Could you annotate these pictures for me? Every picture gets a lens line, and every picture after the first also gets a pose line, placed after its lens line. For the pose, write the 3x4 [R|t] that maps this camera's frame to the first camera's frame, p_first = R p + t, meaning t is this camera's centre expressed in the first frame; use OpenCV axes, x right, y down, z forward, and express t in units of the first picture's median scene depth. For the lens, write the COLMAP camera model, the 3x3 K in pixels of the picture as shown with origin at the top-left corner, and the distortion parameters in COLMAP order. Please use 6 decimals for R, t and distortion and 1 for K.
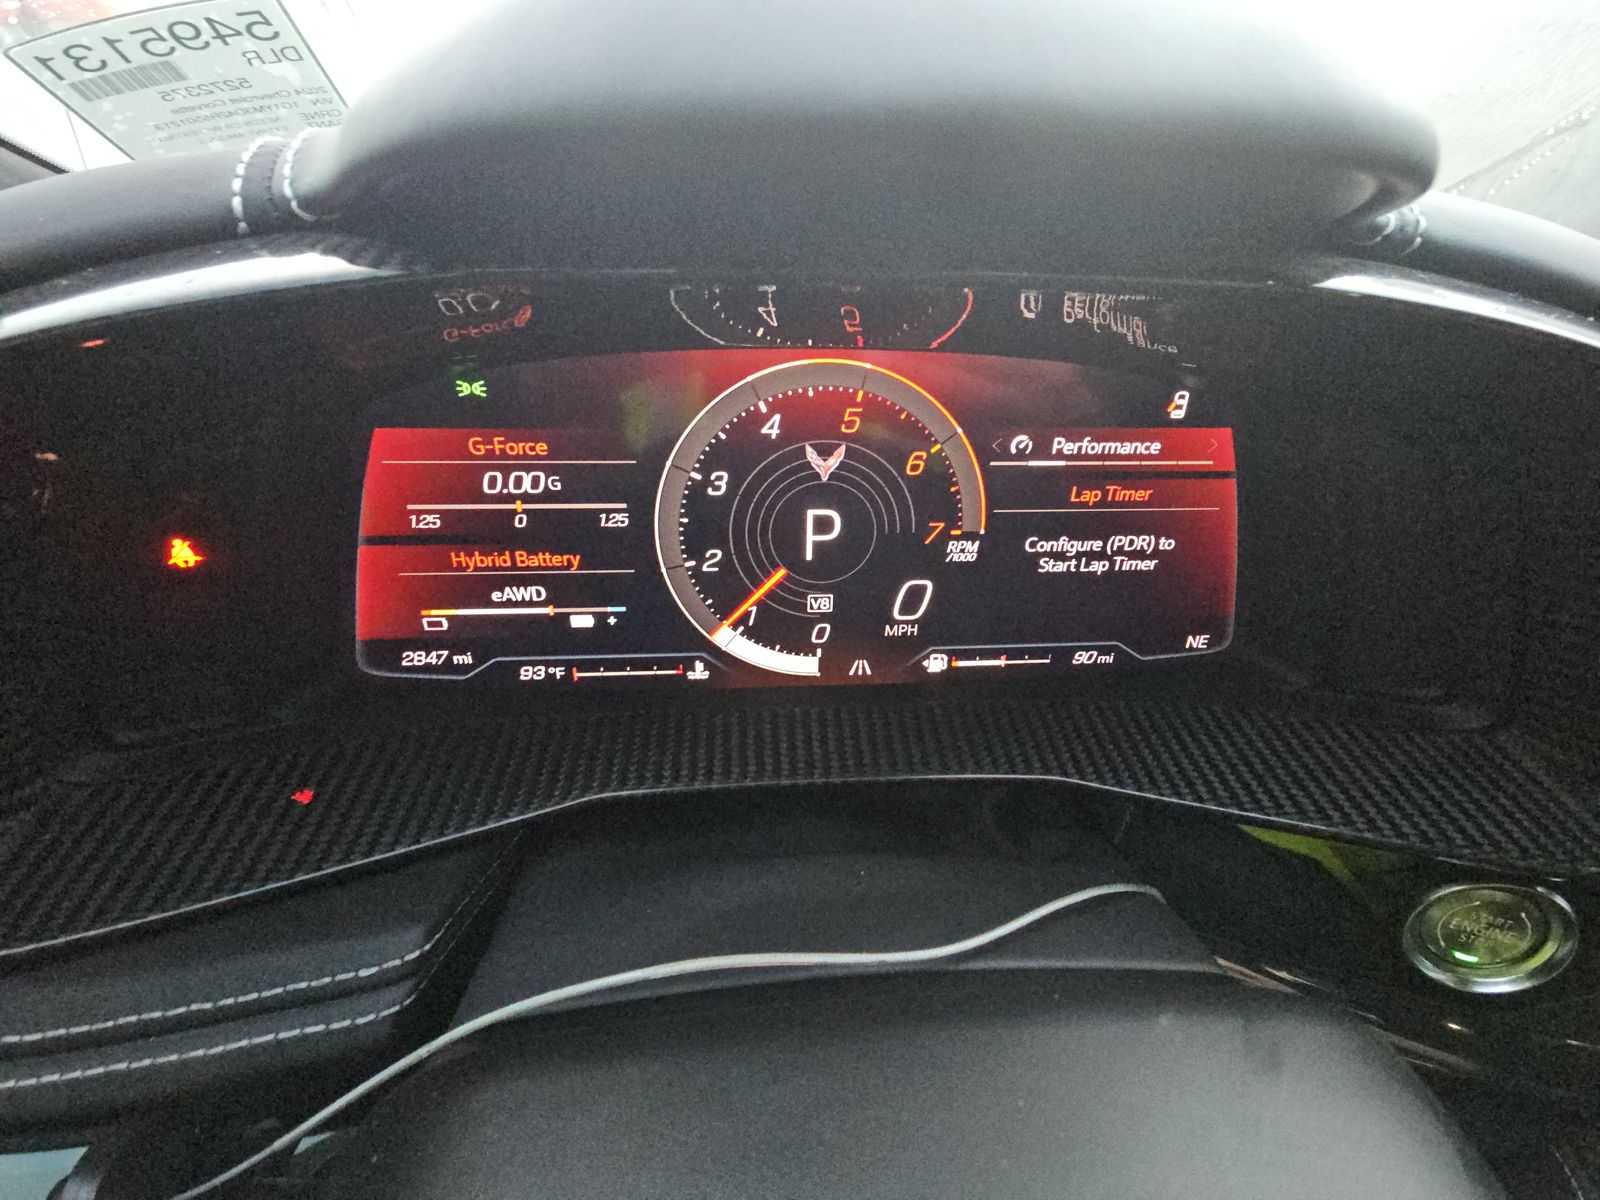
lens RADIAL K [[650.8, 0, 804.8], [0, 650.8, 592.1], [0, 0, 1]] dist [-0.008826, 0.000041]
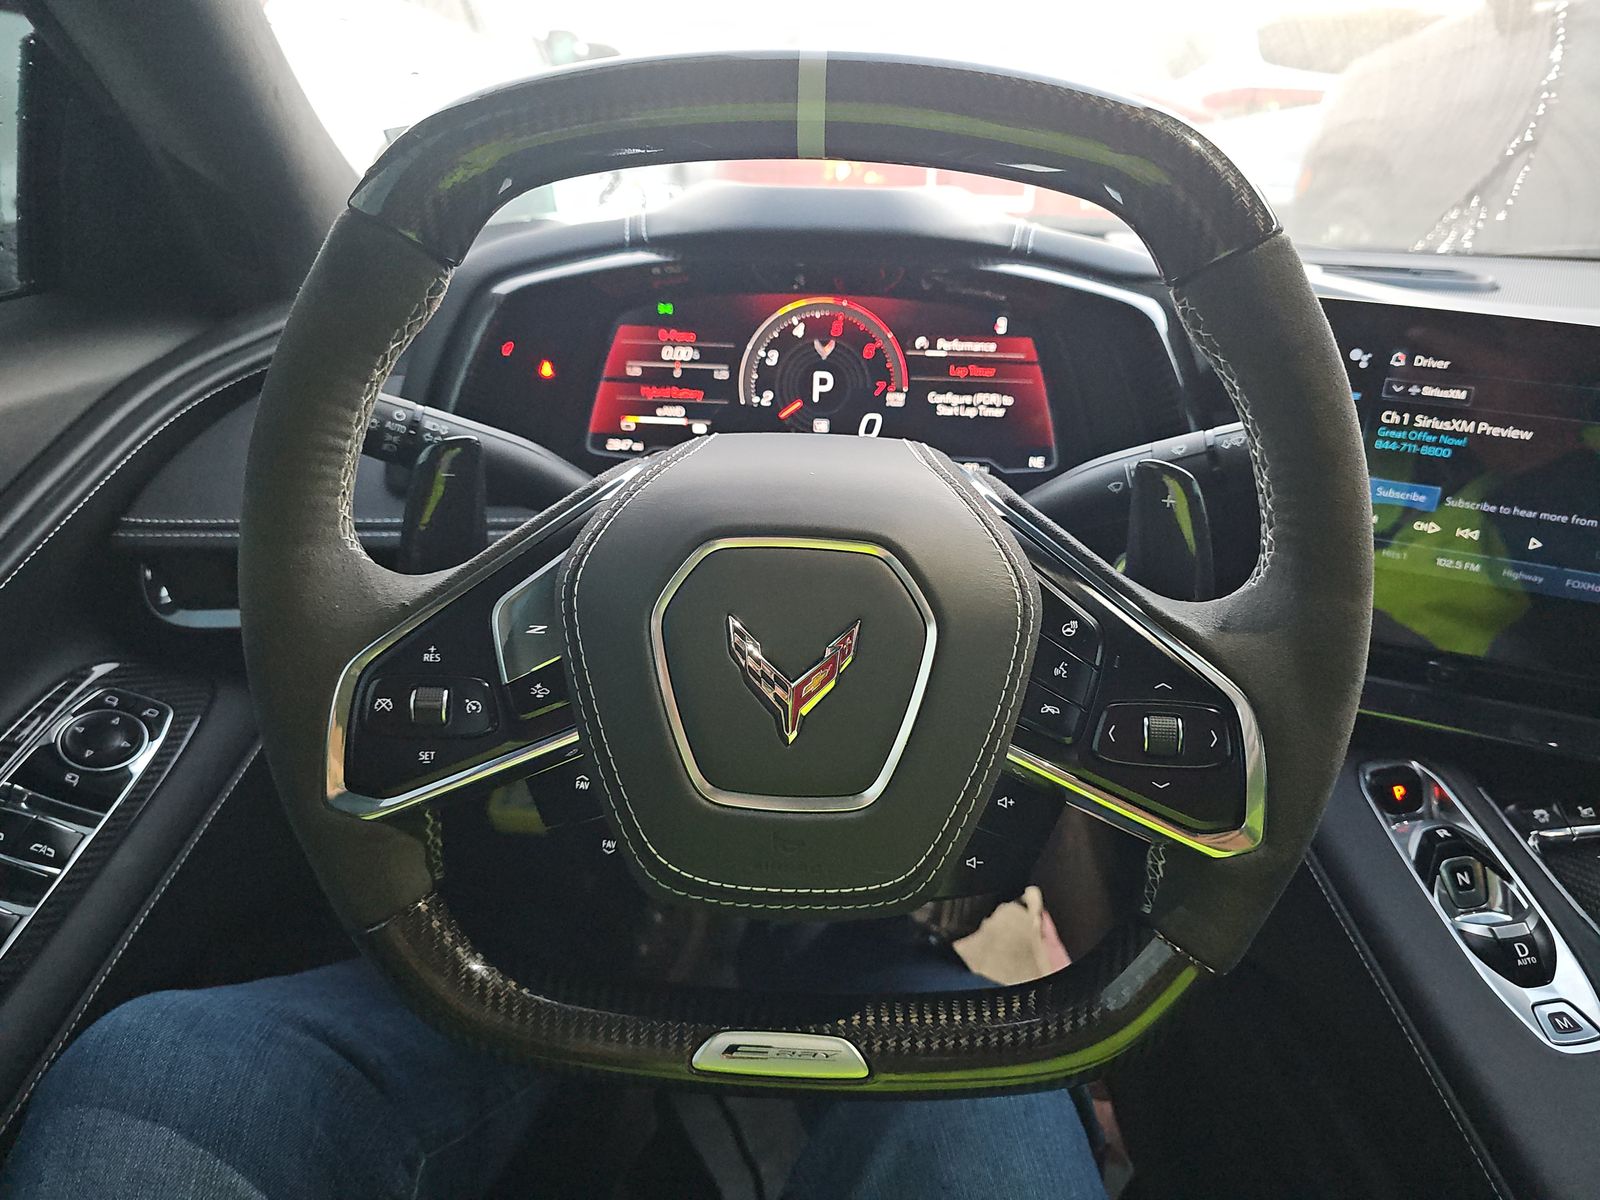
lens RADIAL K [[1089.4, 0, 800.3], [0, 1089.4, 611.2], [0, 0, 1]] dist [0.007889, -0.008125]
pose [[0.992528, 0.045977, -0.113025, 0.376794], [-0.062776, 0.986709, -0.149880, 1.120475], [0.104631, 0.155856, 0.982223, -2.228606]]
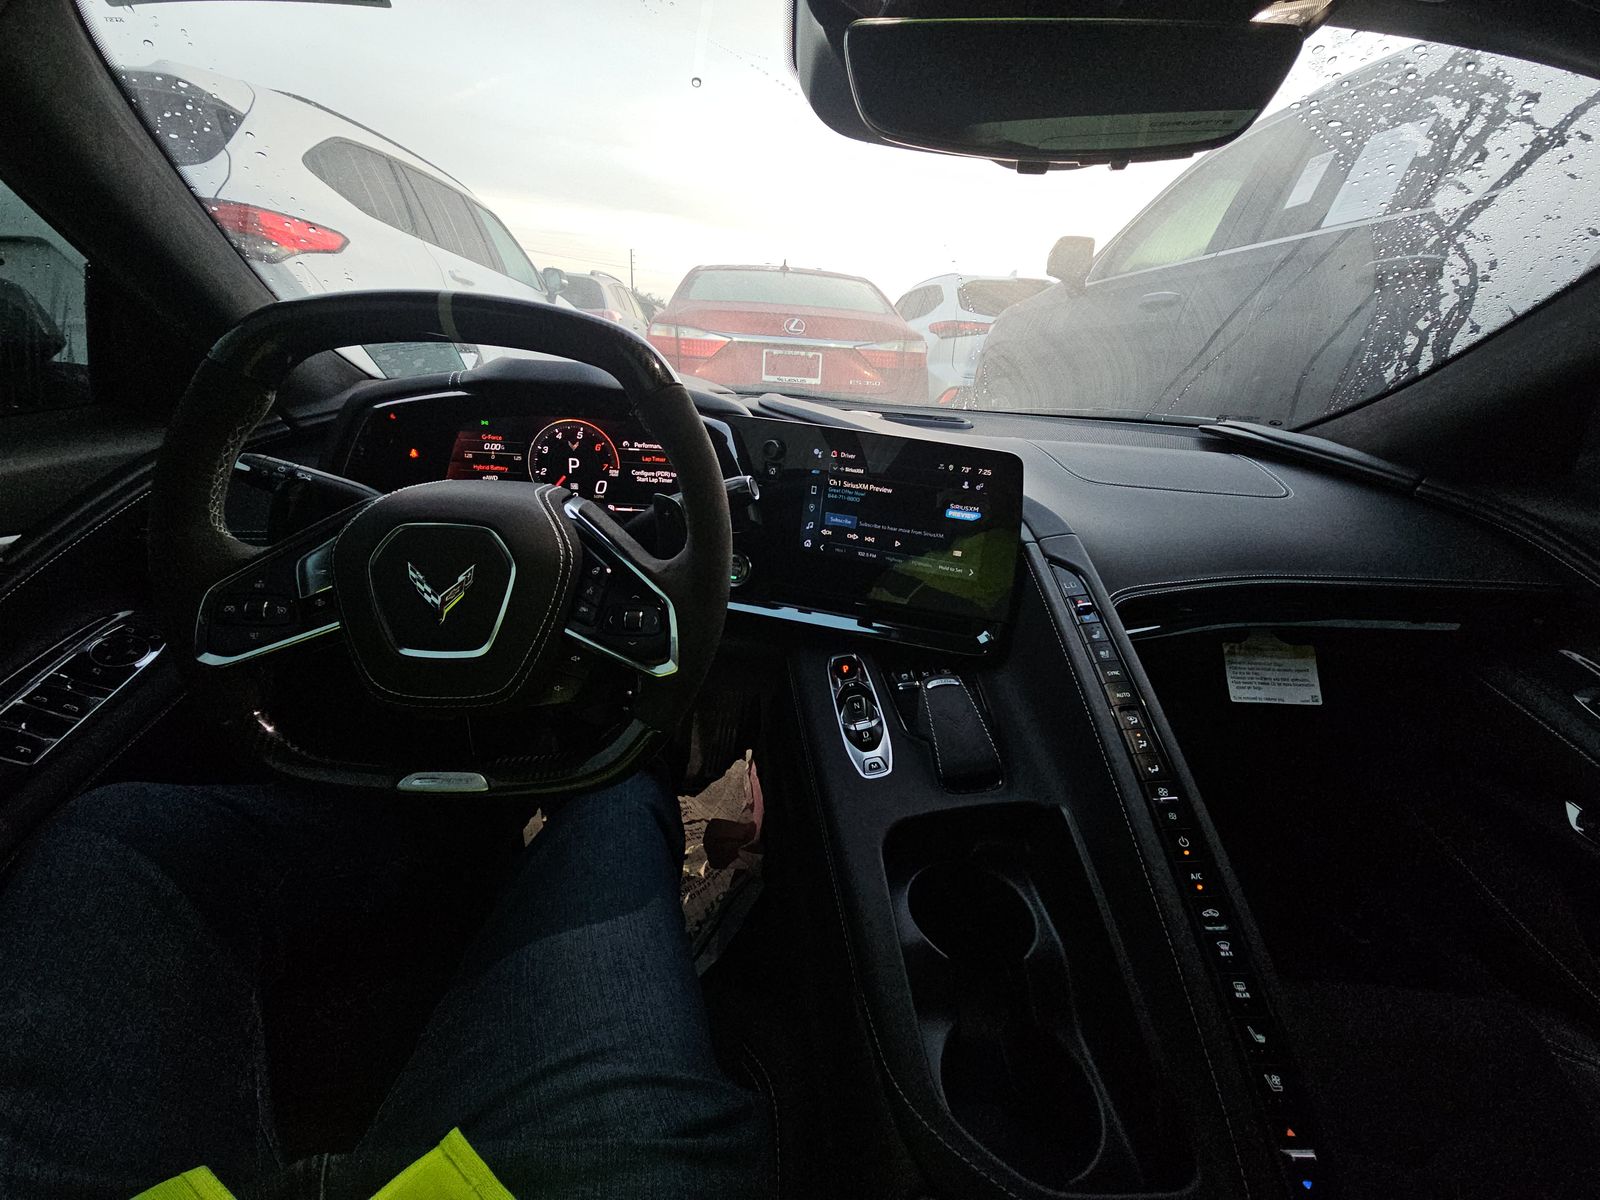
lens RADIAL K [[650.8, 0, 801.1], [0, 650.8, 599.8], [0, 0, 1]] dist [-0.008826, 0.000041]
pose [[0.999274, 0.035931, 0.012676, 1.343802], [-0.032944, 0.981930, -0.186355, 1.352239], [-0.019143, 0.185802, 0.982401, -2.609201]]
